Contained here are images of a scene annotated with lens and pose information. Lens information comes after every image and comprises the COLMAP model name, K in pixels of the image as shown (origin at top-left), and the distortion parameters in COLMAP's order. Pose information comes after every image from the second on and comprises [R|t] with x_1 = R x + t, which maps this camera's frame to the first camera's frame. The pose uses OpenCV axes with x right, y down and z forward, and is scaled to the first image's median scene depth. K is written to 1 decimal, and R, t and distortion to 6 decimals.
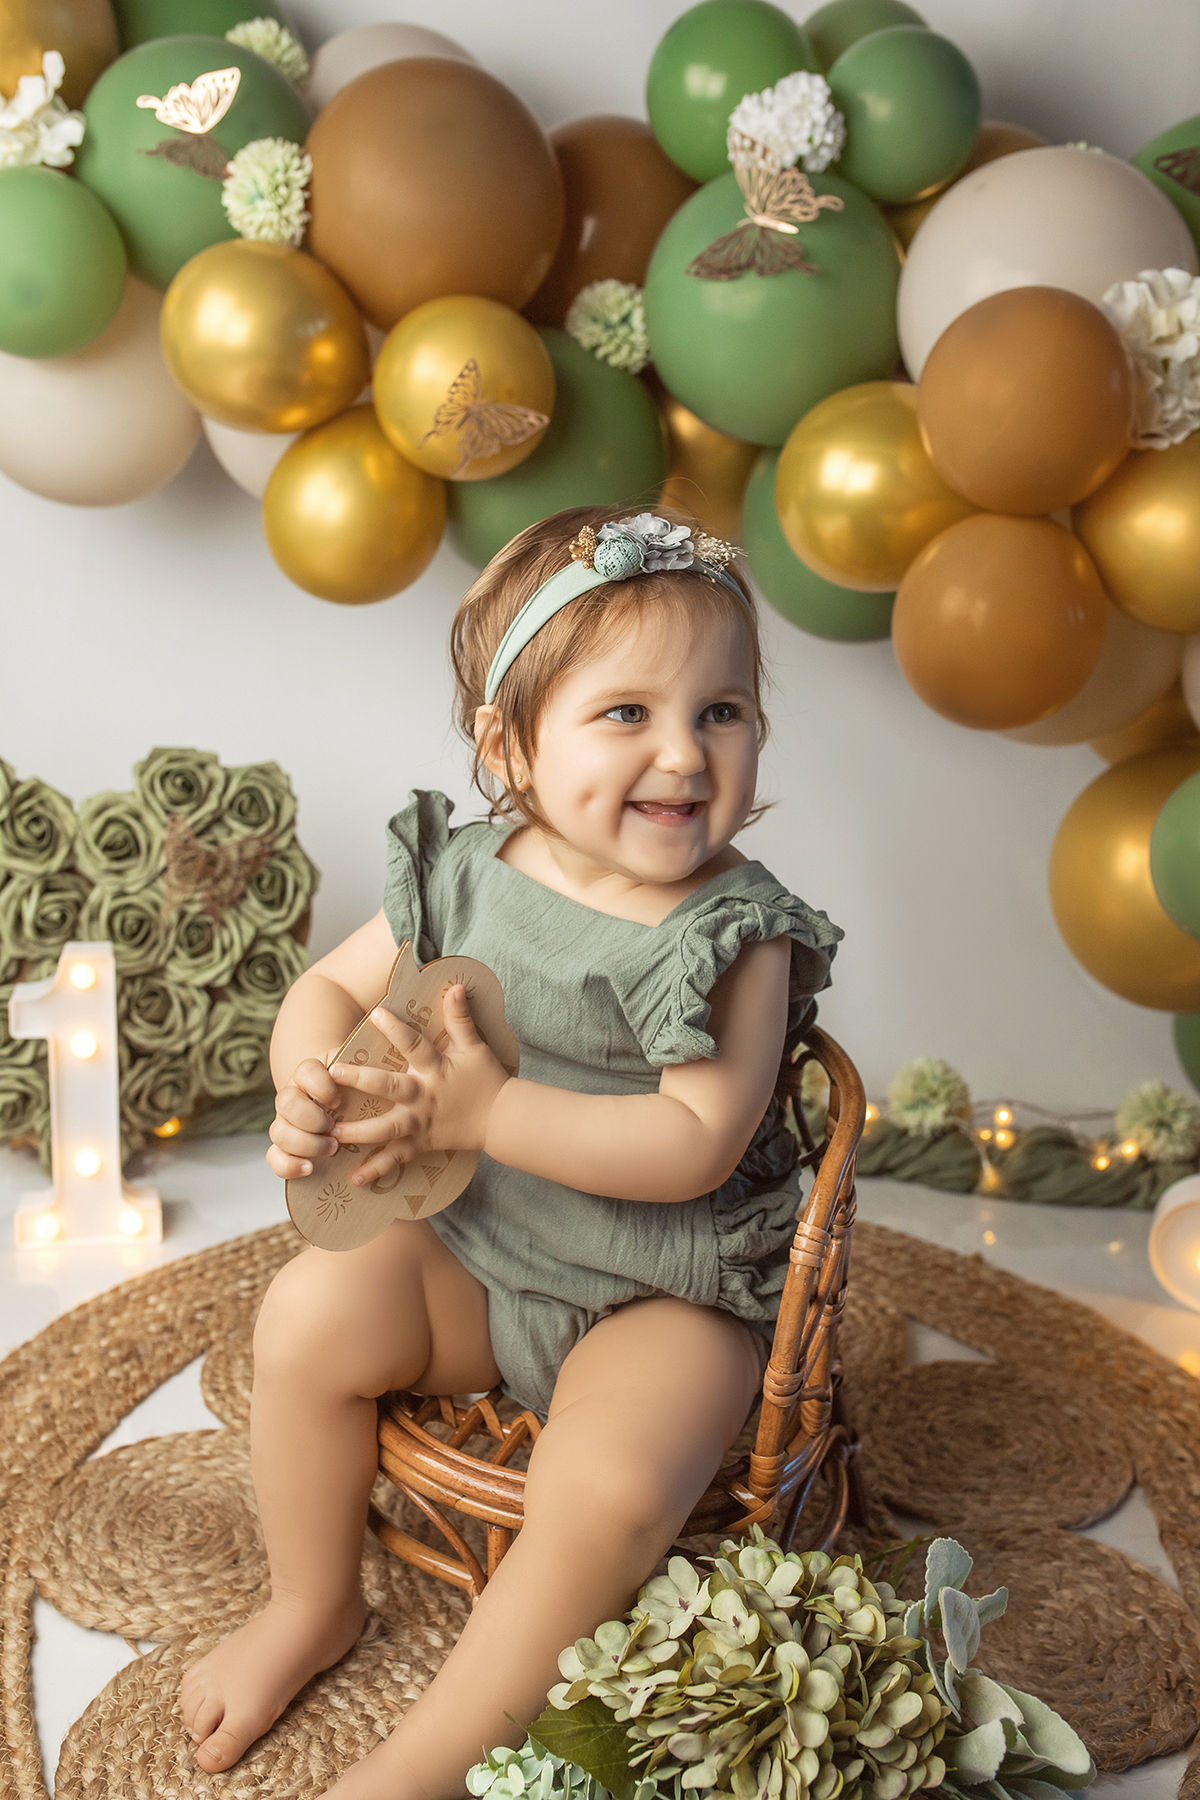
lens RADIAL K [[1834.7, 0, 598.9], [0, 1834.7, 900.3], [0, 0, 1]] dist [-0.006650, 0.000000]
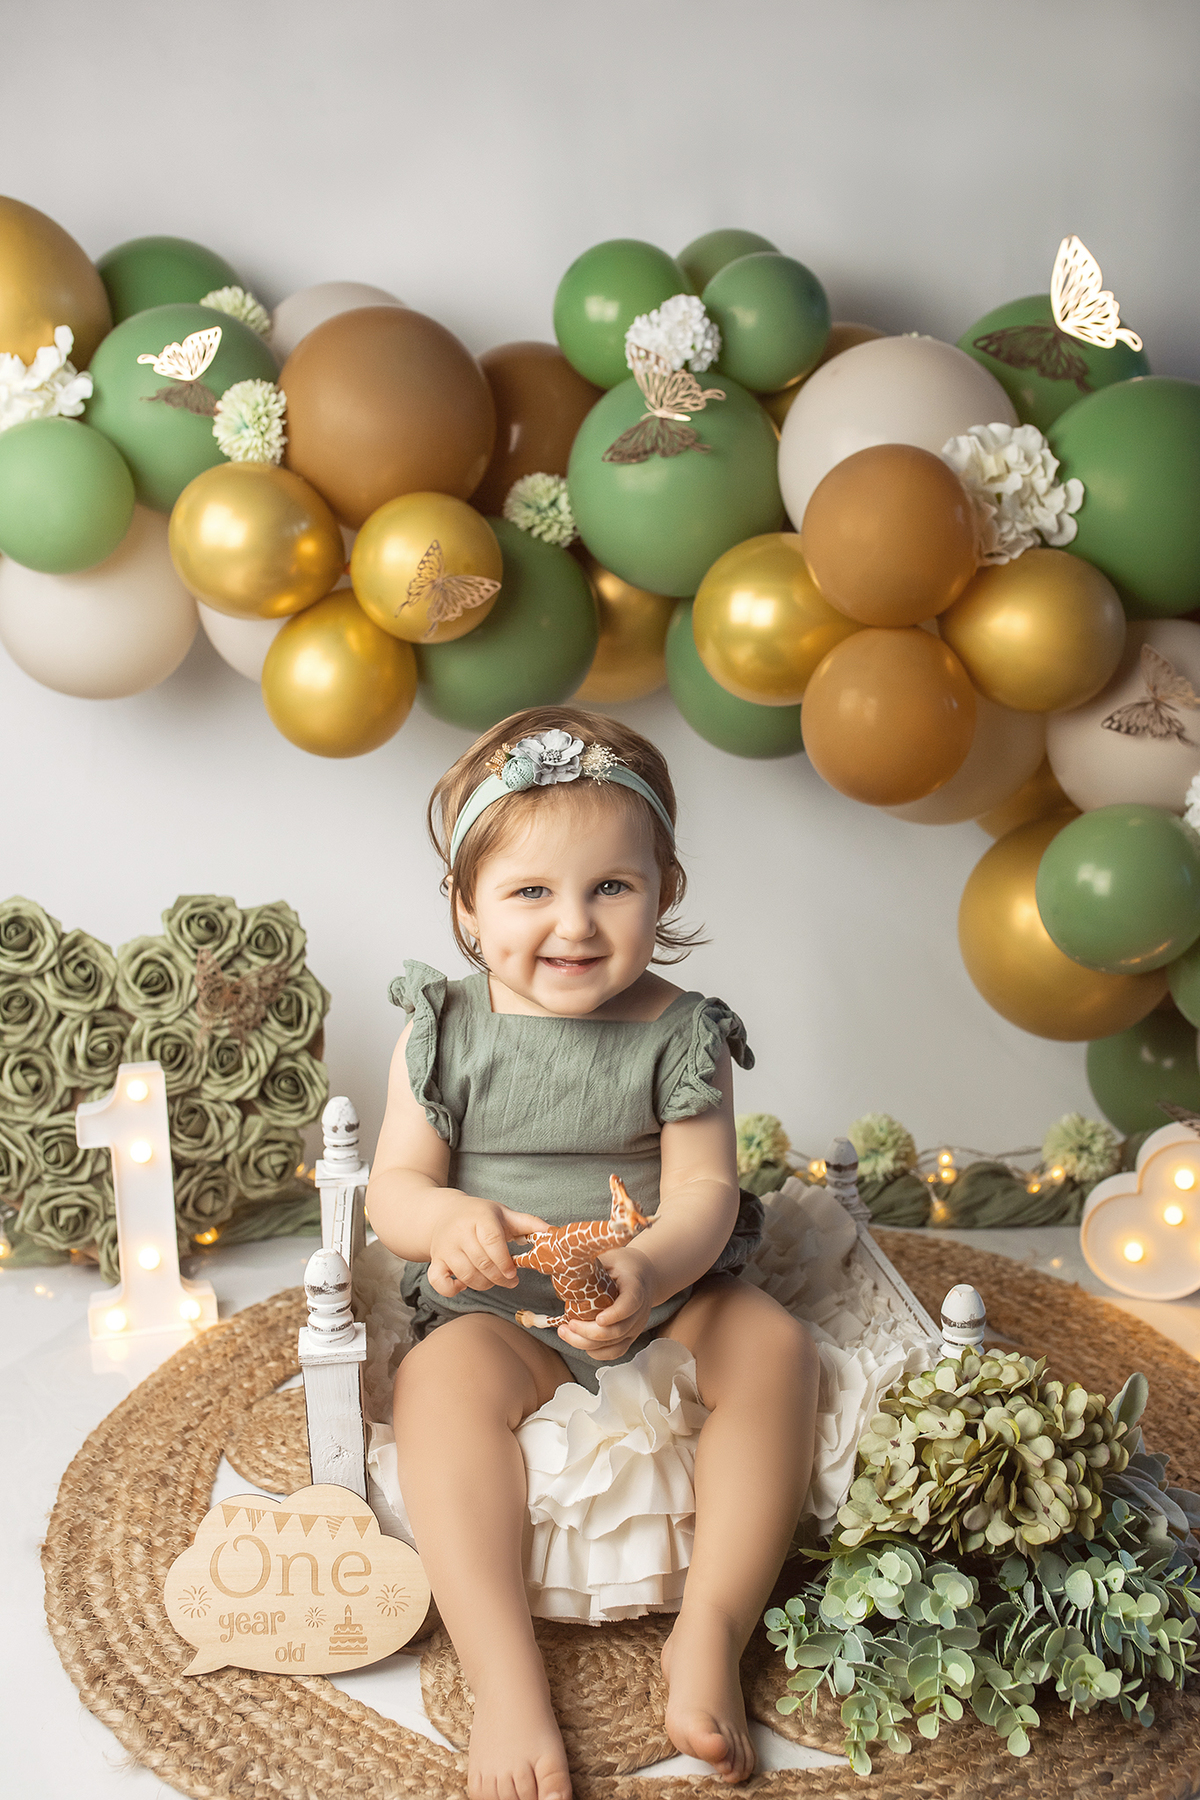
lens RADIAL K [[1834.7, 0, 600.7], [0, 1834.7, 892.7], [0, 0, 1]] dist [-0.006650, 0.000000]
pose [[0.995326, -0.088450, 0.038772, -0.023755], [0.092383, 0.989021, -0.115341, 0.073800], [-0.028145, 0.118384, 0.992569, -0.155244]]
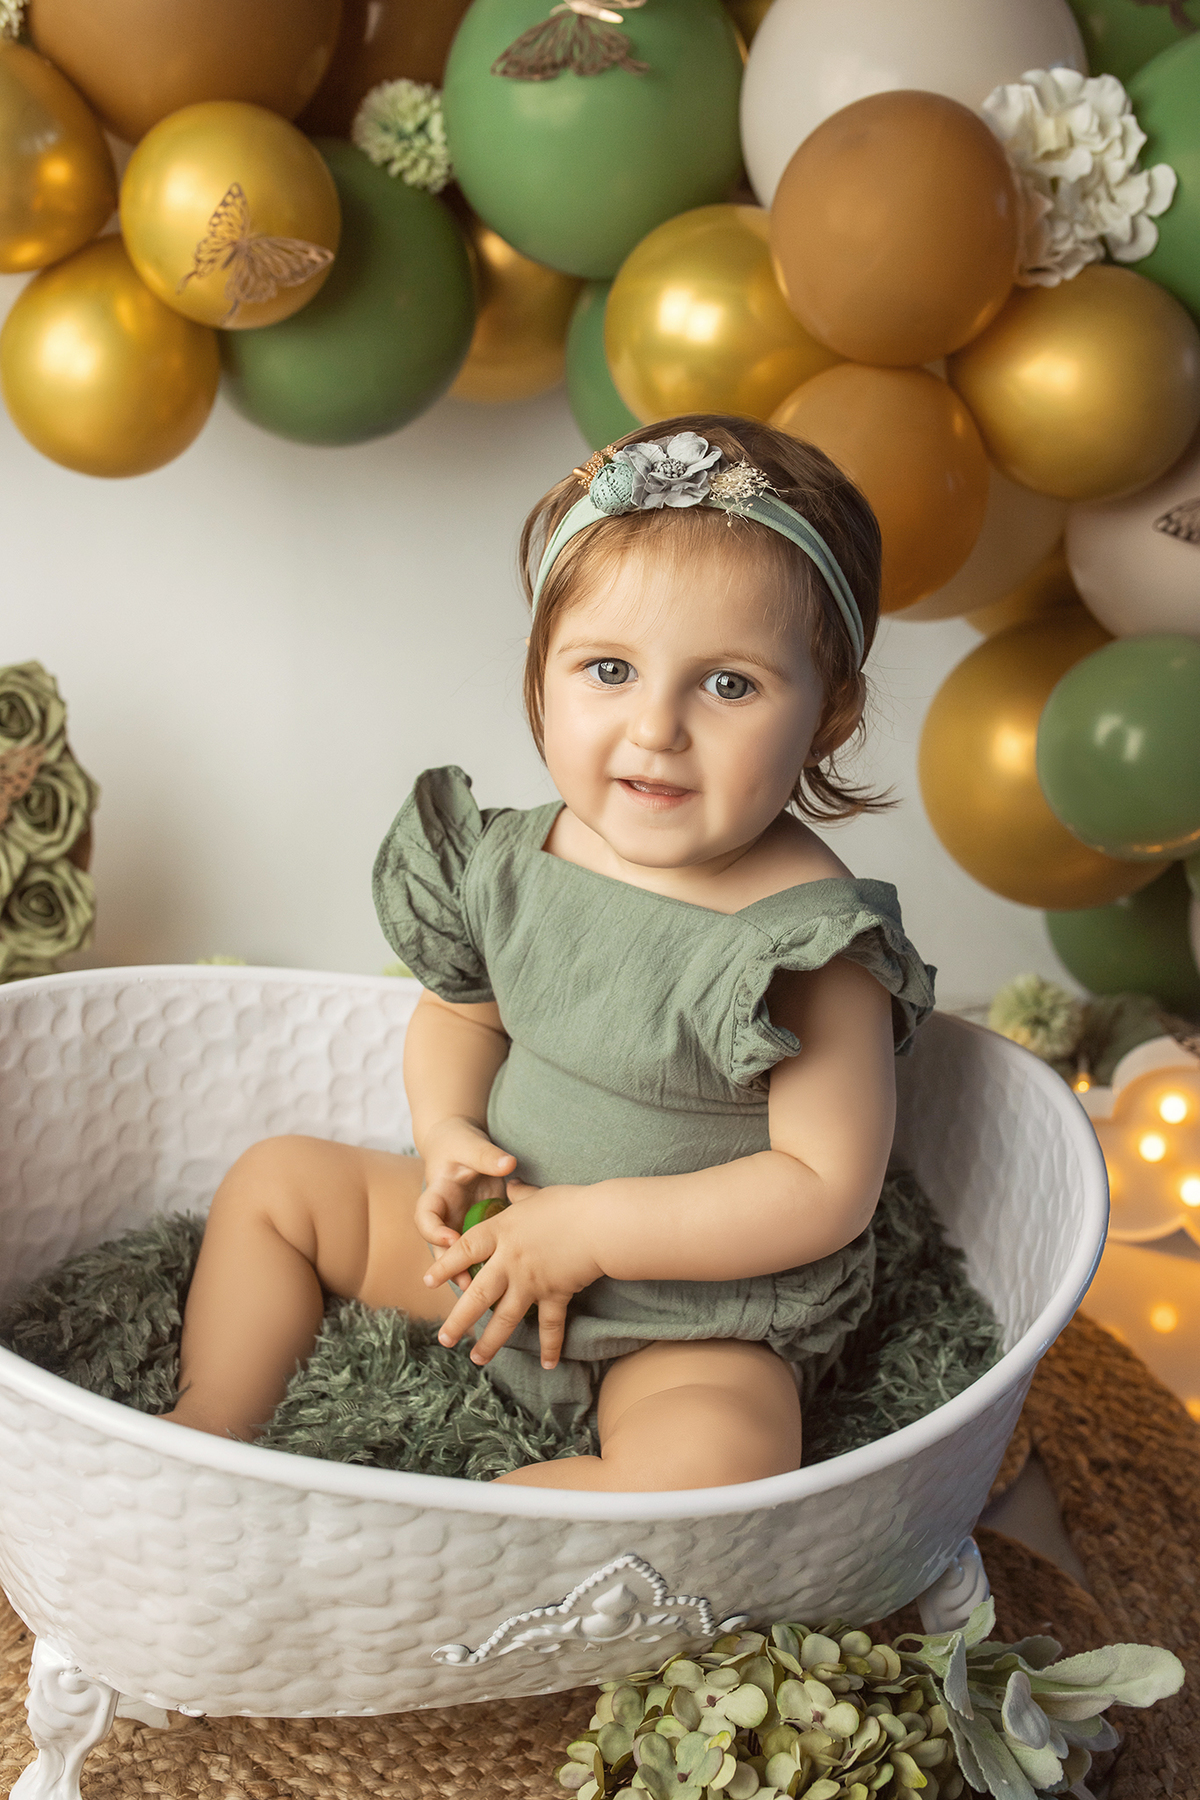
lens RADIAL K [[1834.7, 0, 603.4], [0, 1834.7, 909.7], [0, 0, 1]] dist [-0.006650, 0.000000]
pose [[0.995260, -0.041216, 0.088088, 0.008284], [0.031630, 0.993693, 0.107578, -0.045698], [-0.091967, -0.104282, 0.990287, 0.114413]]
